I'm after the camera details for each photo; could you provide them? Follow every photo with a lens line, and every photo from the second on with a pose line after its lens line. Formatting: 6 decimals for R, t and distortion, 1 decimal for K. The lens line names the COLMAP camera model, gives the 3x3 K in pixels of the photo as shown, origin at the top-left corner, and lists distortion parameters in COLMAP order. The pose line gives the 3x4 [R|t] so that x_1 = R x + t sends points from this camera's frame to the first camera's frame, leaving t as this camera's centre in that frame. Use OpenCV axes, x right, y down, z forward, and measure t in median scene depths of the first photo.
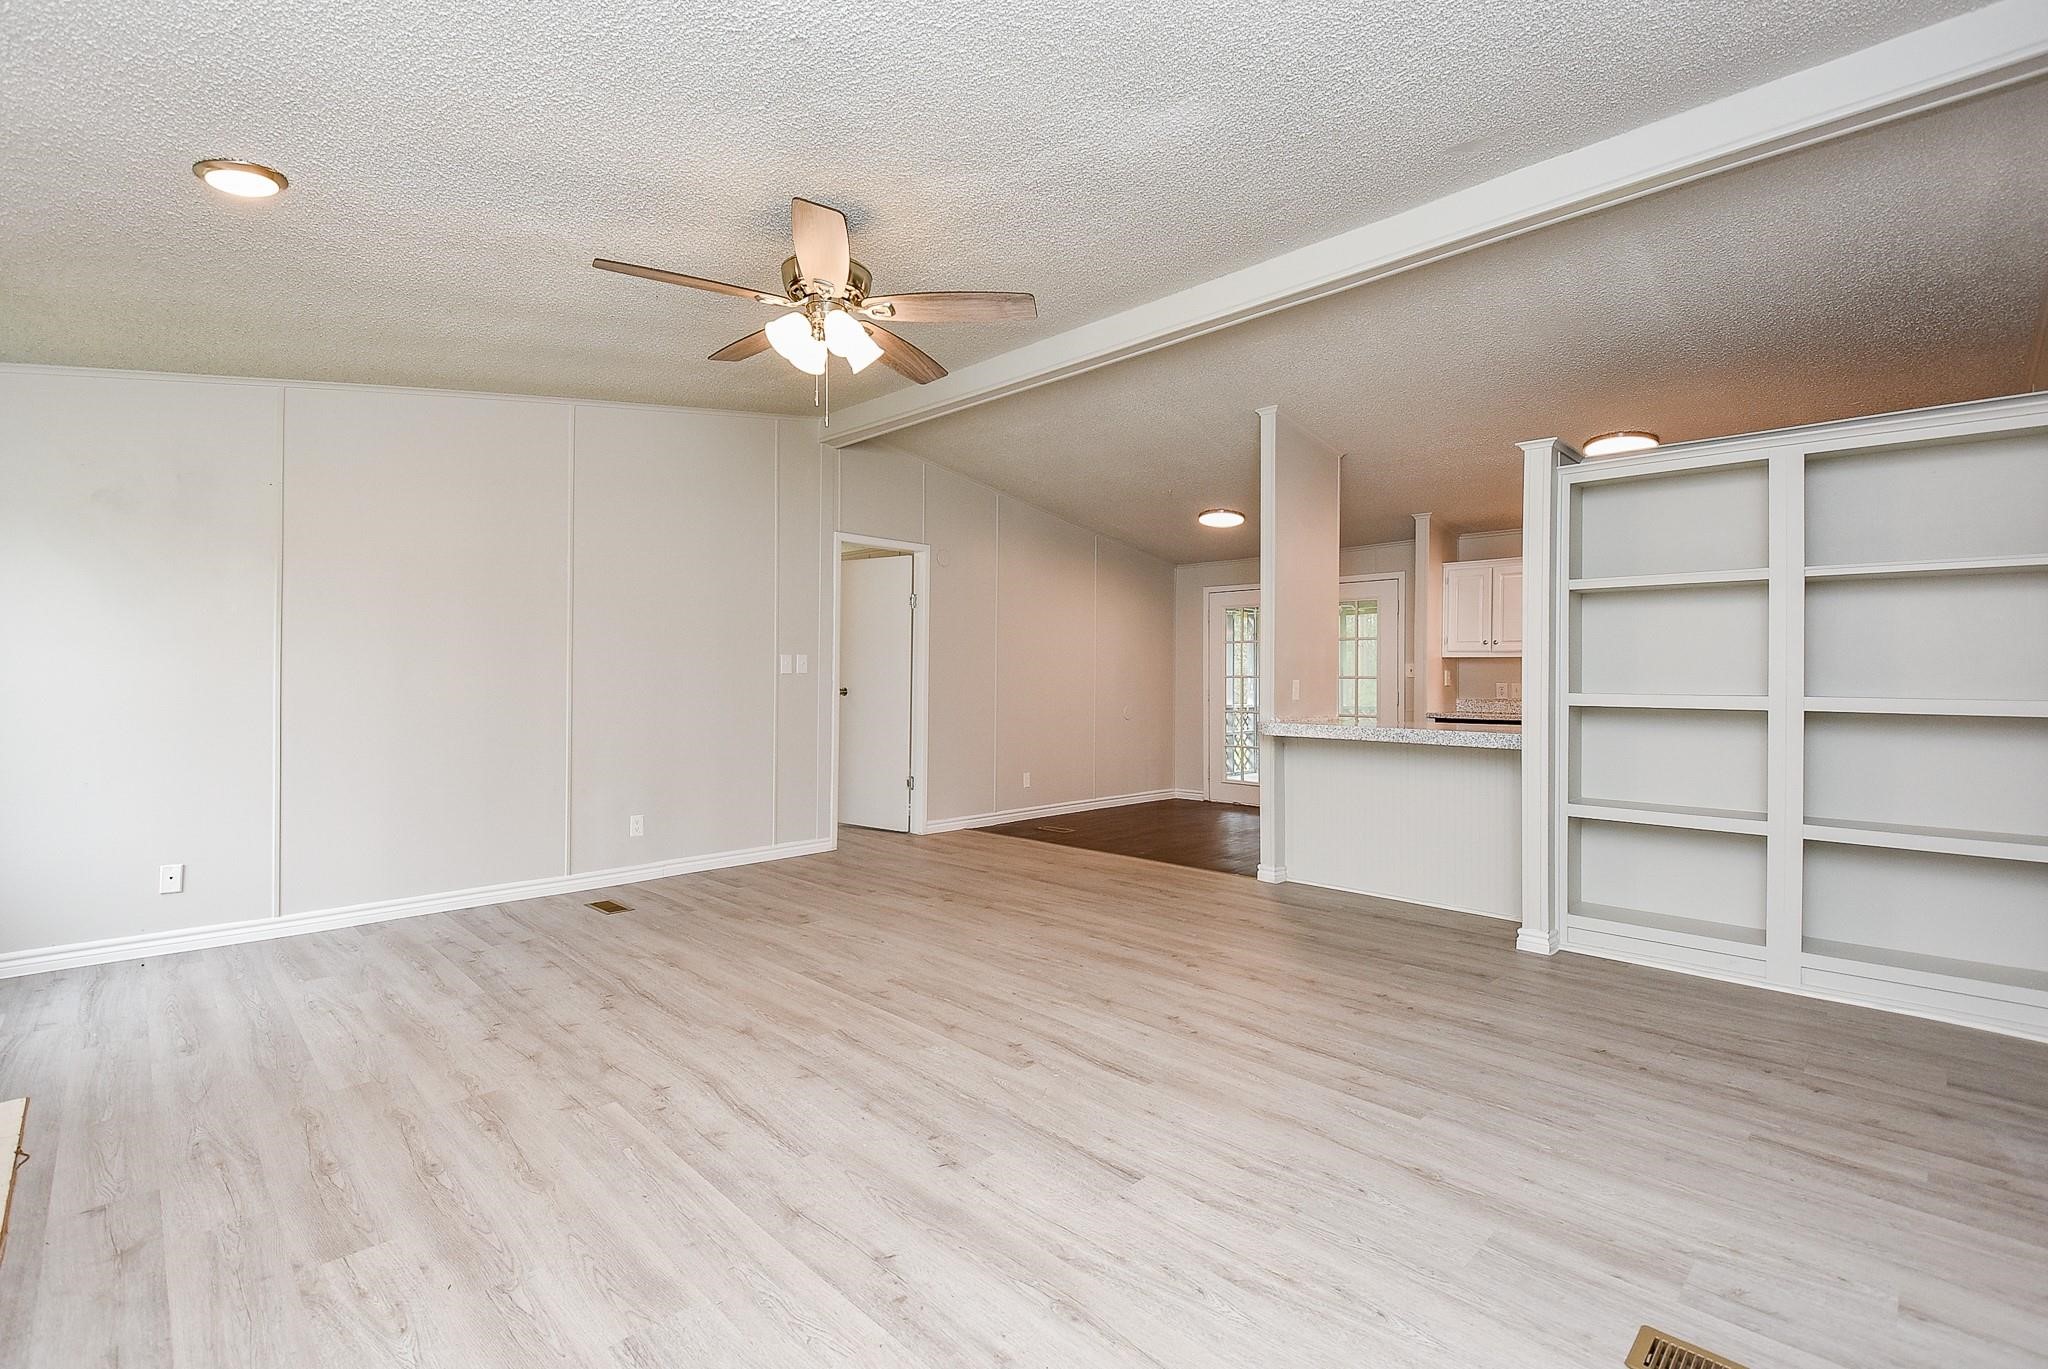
lens RADIAL K [[907.5, 0, 985.9], [0, 907.5, 680.9], [0, 0, 1]] dist [0.008618, -0.013764]
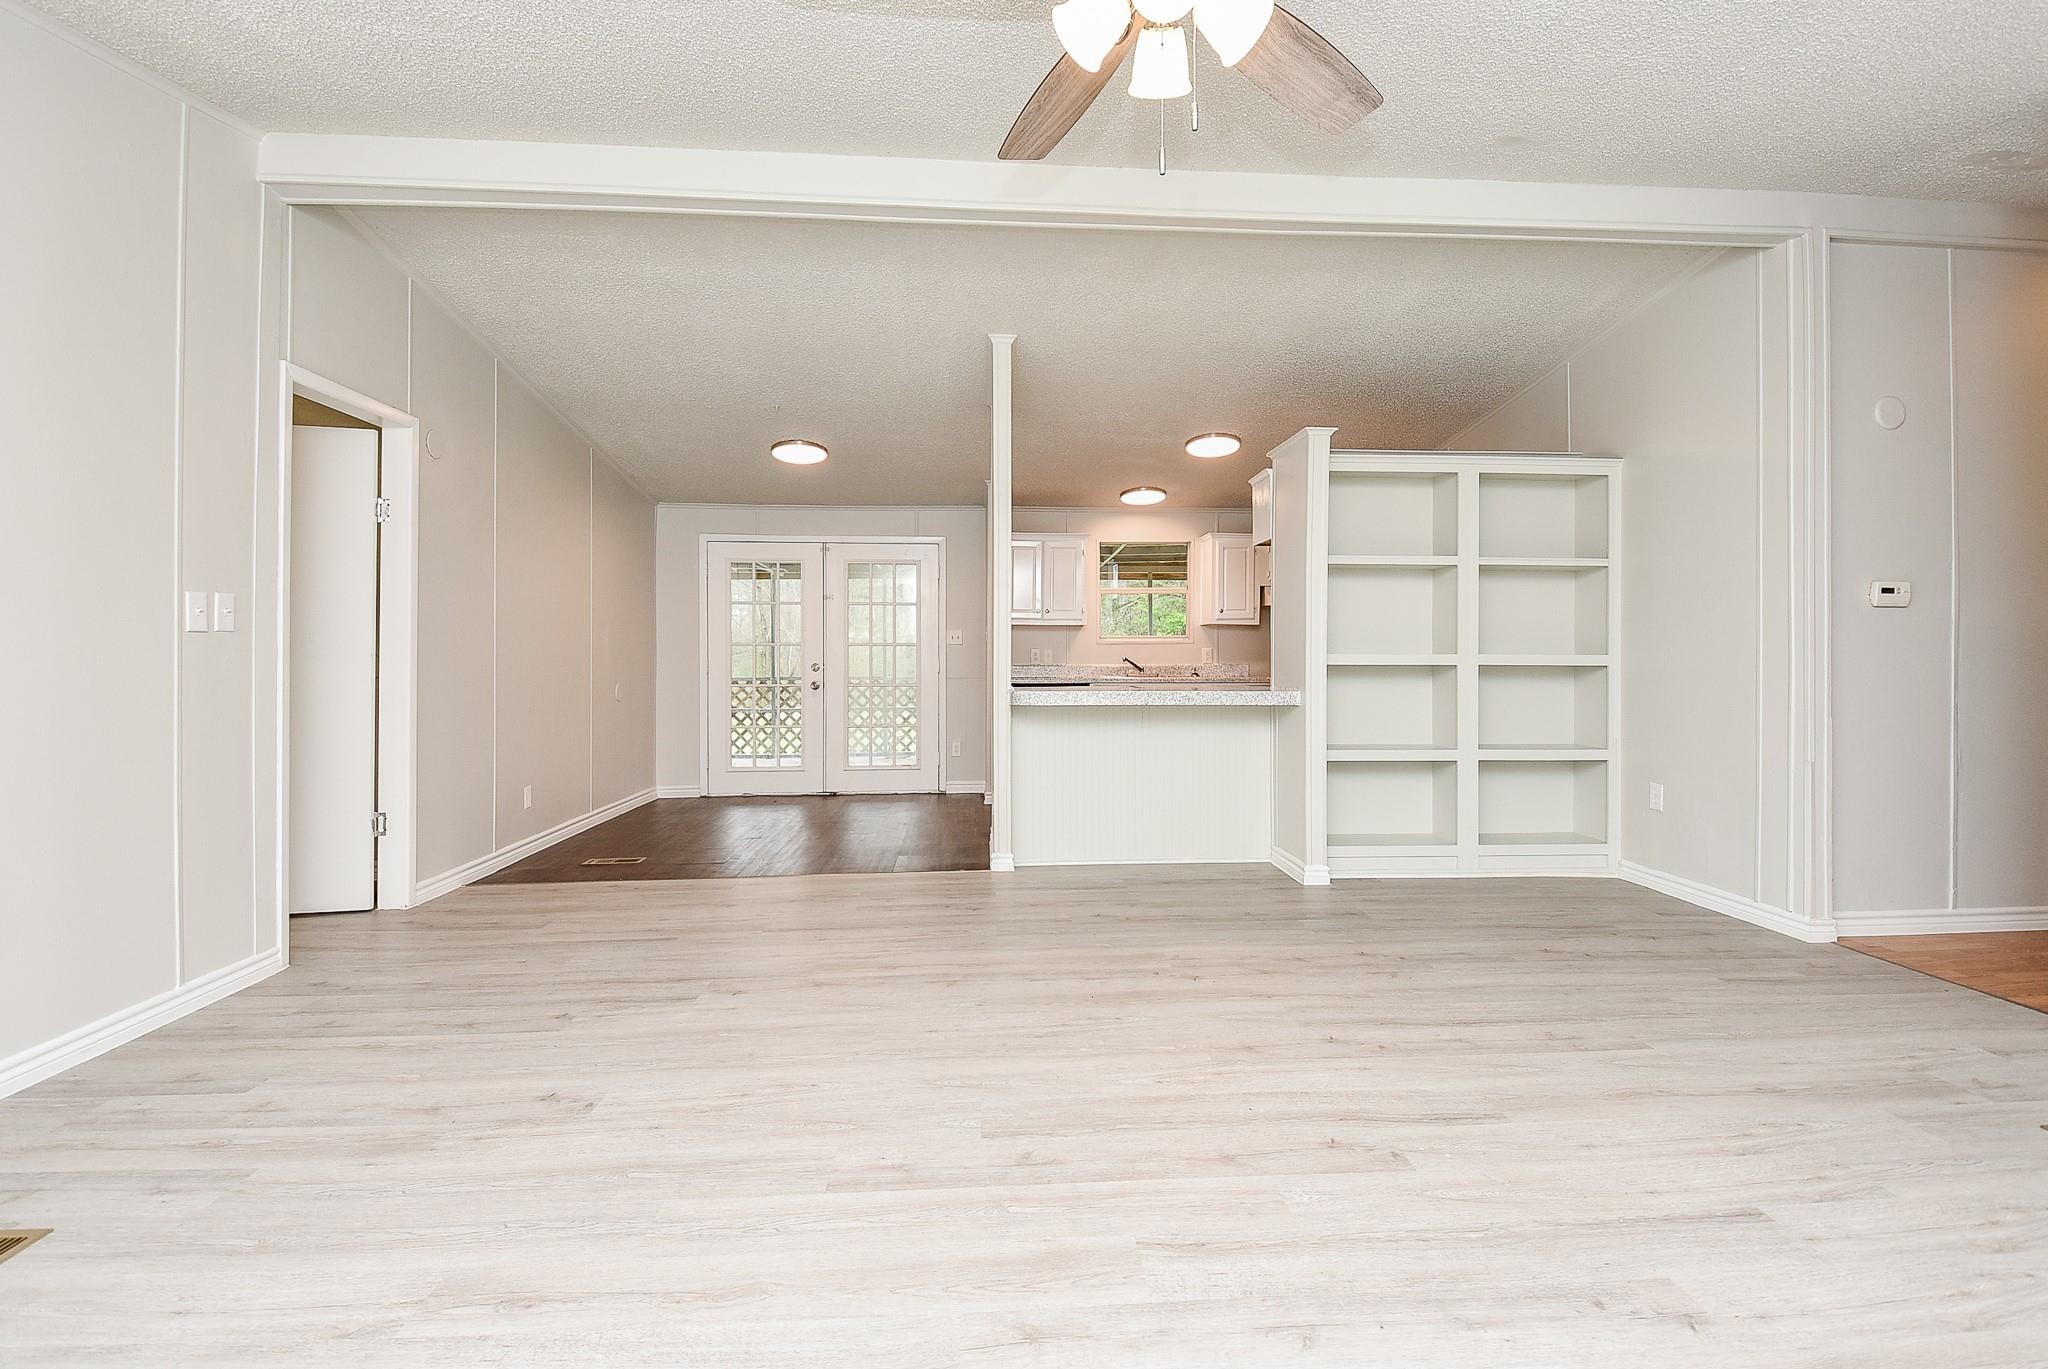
lens RADIAL K [[949.9, 0, 1024.4], [0, 949.9, 658.0], [0, 0, 1]] dist [0.014573, -0.016859]
pose [[0.639991, -0.008299, 0.768338, -0.566420], [0.005627, 0.999965, 0.006114, 0.010264], [-0.768362, 0.000411, 0.640015, 0.573358]]
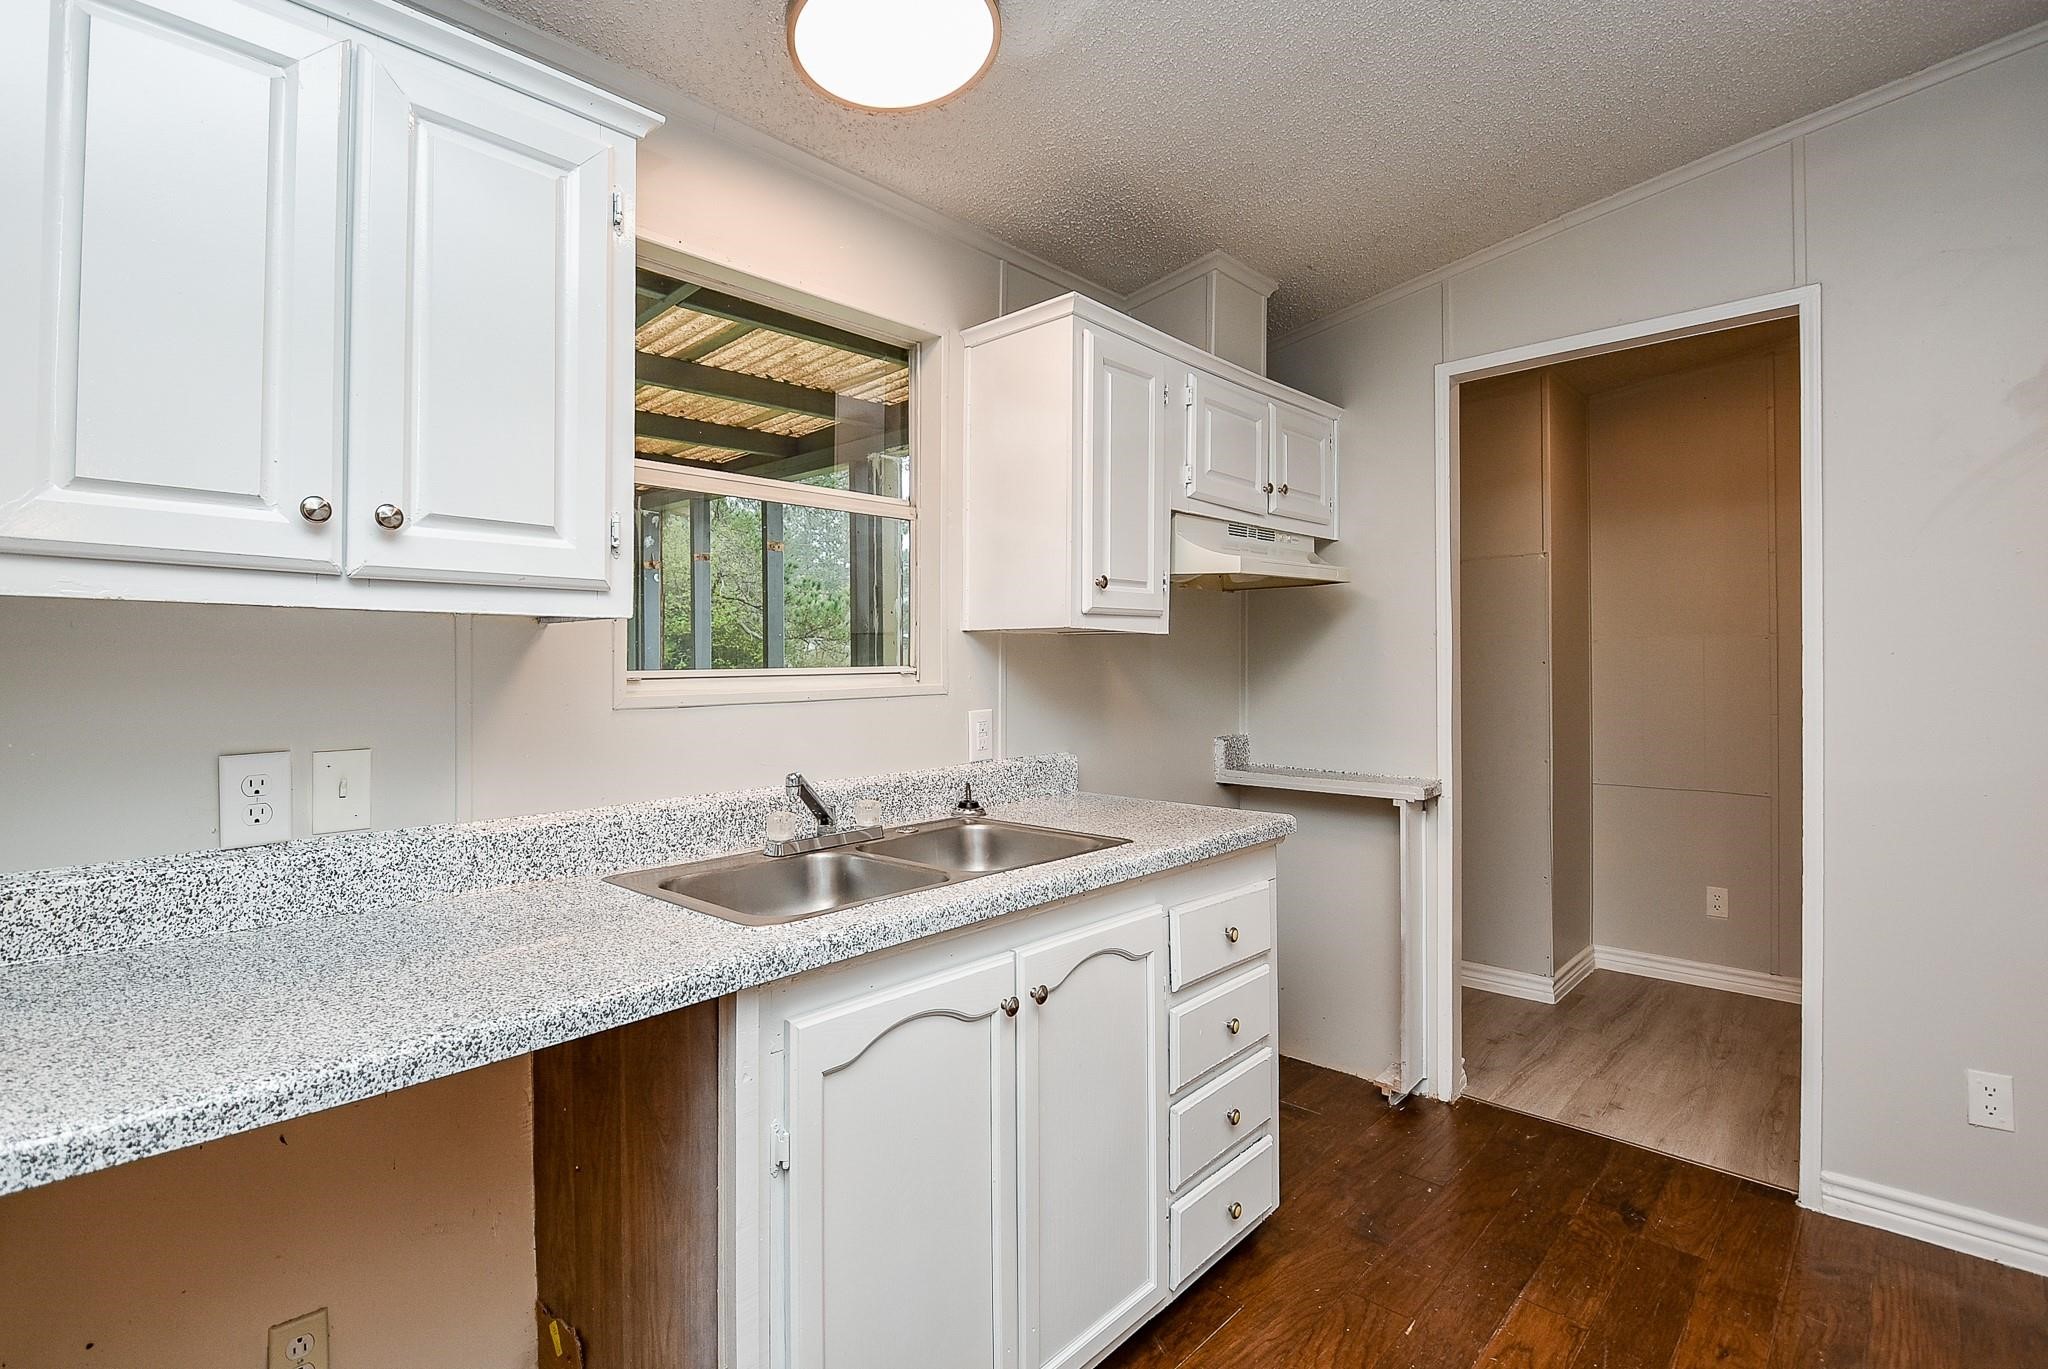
lens RADIAL K [[949.9, 0, 1024.4], [0, 949.9, 658.0], [0, 0, 1]] dist [0.014573, -0.016859]
pose [[-0.053528, -0.004430, 0.998557, 0.724490], [0.002589, 0.999986, 0.004575, -0.034553], [-0.998563, 0.002830, -0.053516, 1.654415]]
